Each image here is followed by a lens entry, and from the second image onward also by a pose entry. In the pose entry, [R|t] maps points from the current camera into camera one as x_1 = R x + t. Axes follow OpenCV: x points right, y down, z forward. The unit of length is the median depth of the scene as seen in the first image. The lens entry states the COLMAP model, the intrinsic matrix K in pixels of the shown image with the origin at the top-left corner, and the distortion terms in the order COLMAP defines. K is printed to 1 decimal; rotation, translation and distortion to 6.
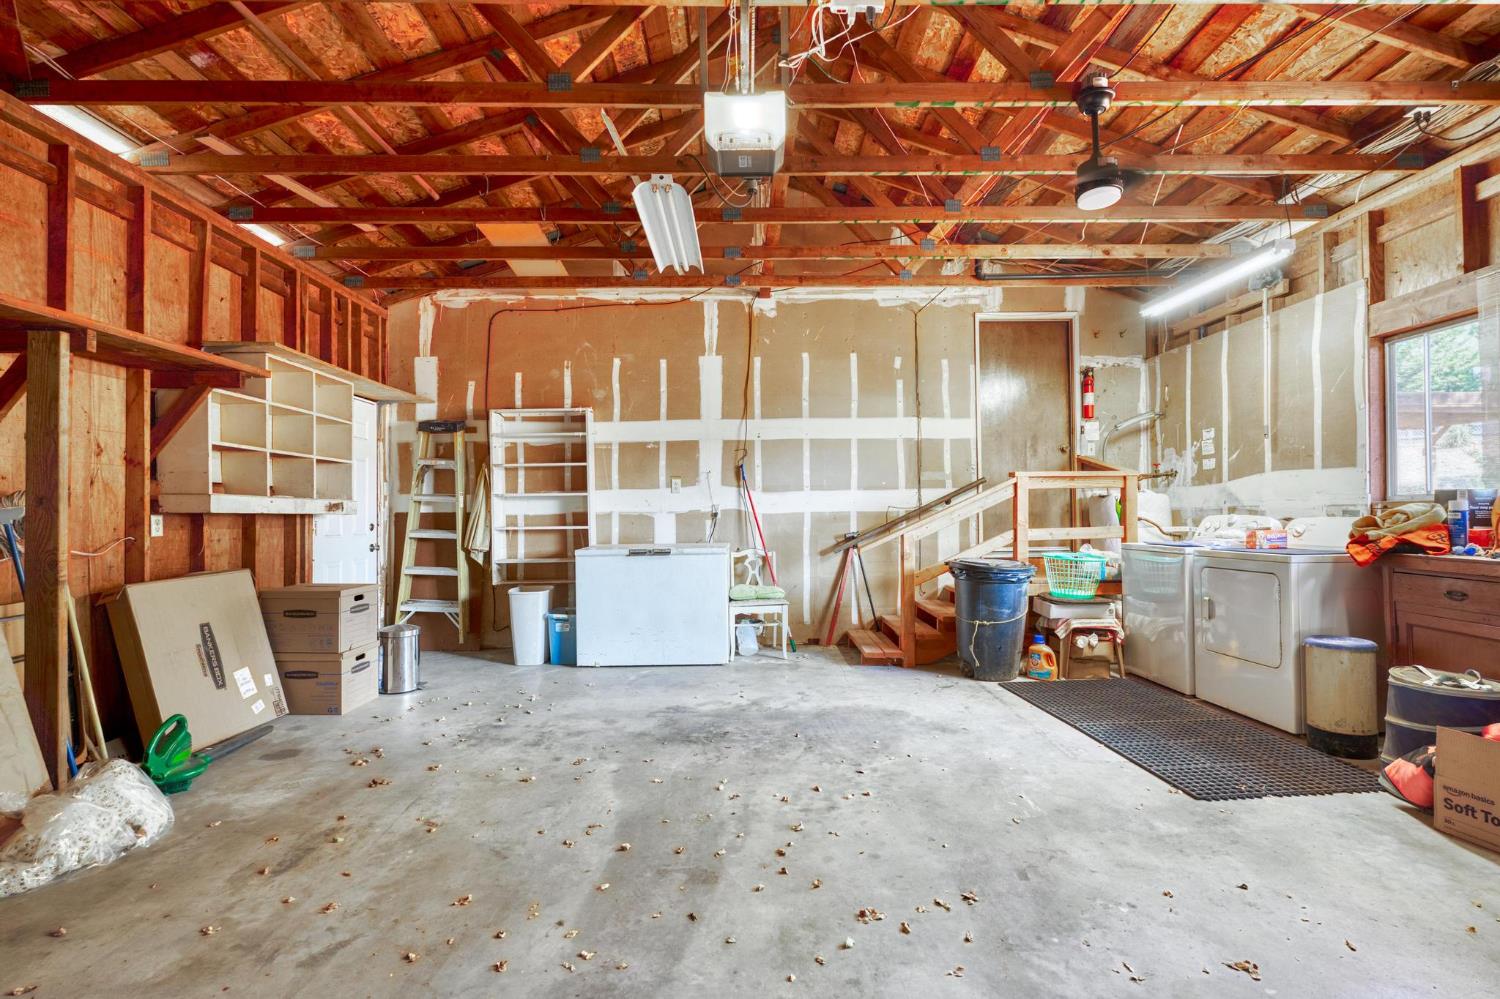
lens RADIAL K [[672.0, 0, 751.3], [0, 672.0, 503.3], [0, 0, 1]] dist [-0.005642, -0.001333]
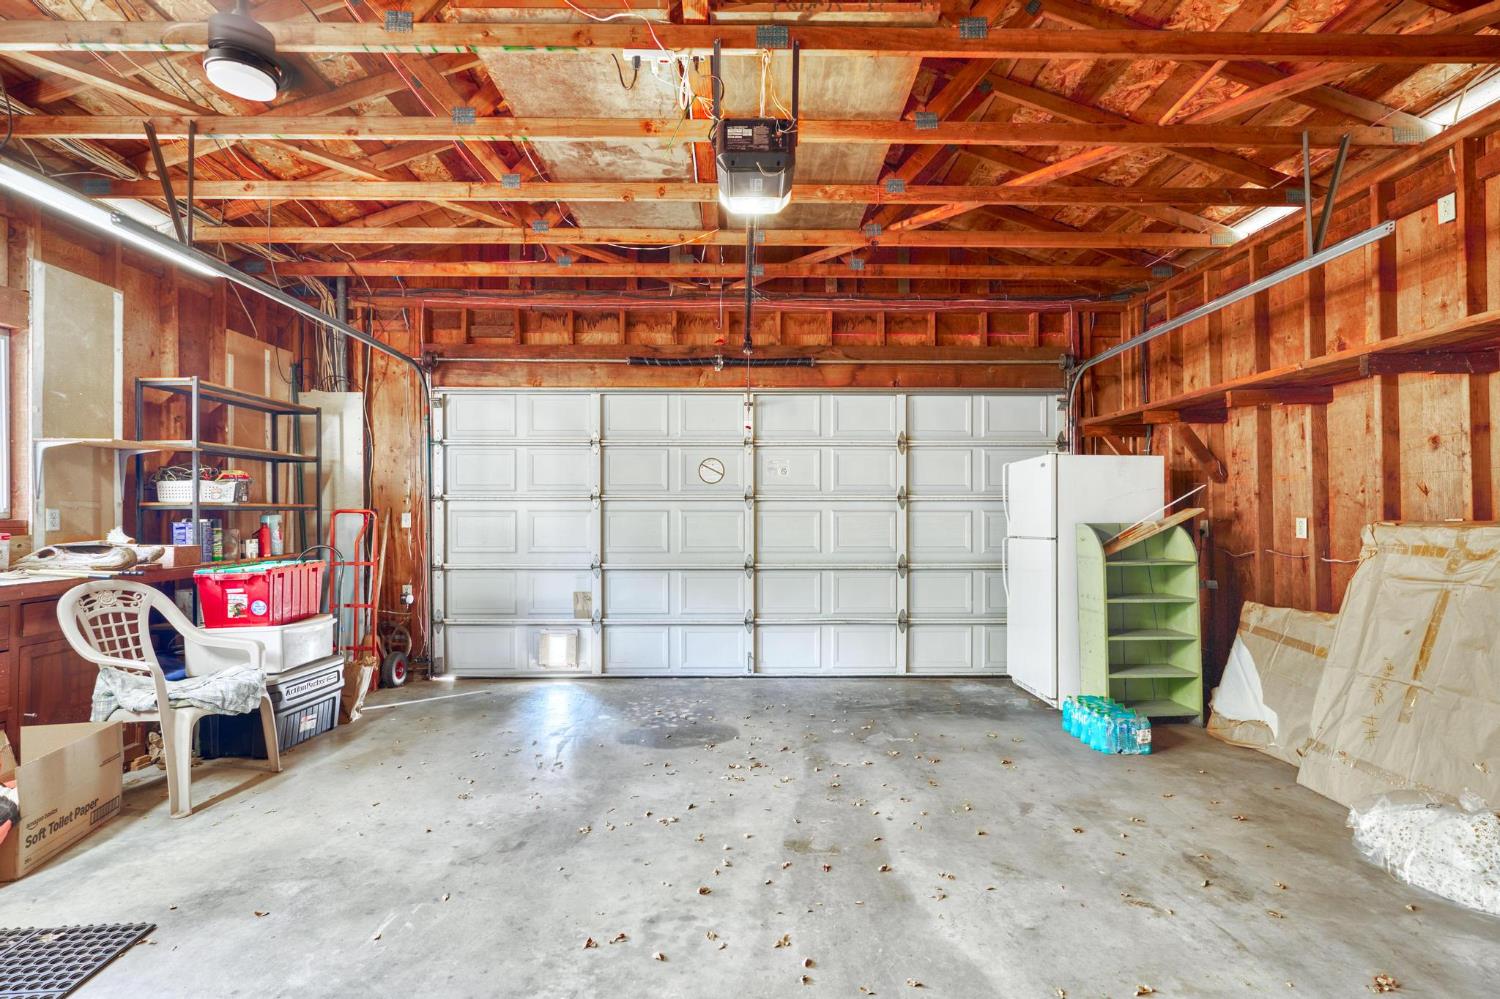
lens RADIAL K [[672.0, 0, 750.0], [0, 672.0, 504.5], [0, 0, 1]] dist [-0.005642, -0.001333]
pose [[-0.999920, 0.008001, -0.009747, 0.013735], [0.008271, 0.999573, -0.028012, 0.001787], [0.009519, -0.028090, -0.999560, 1.909341]]
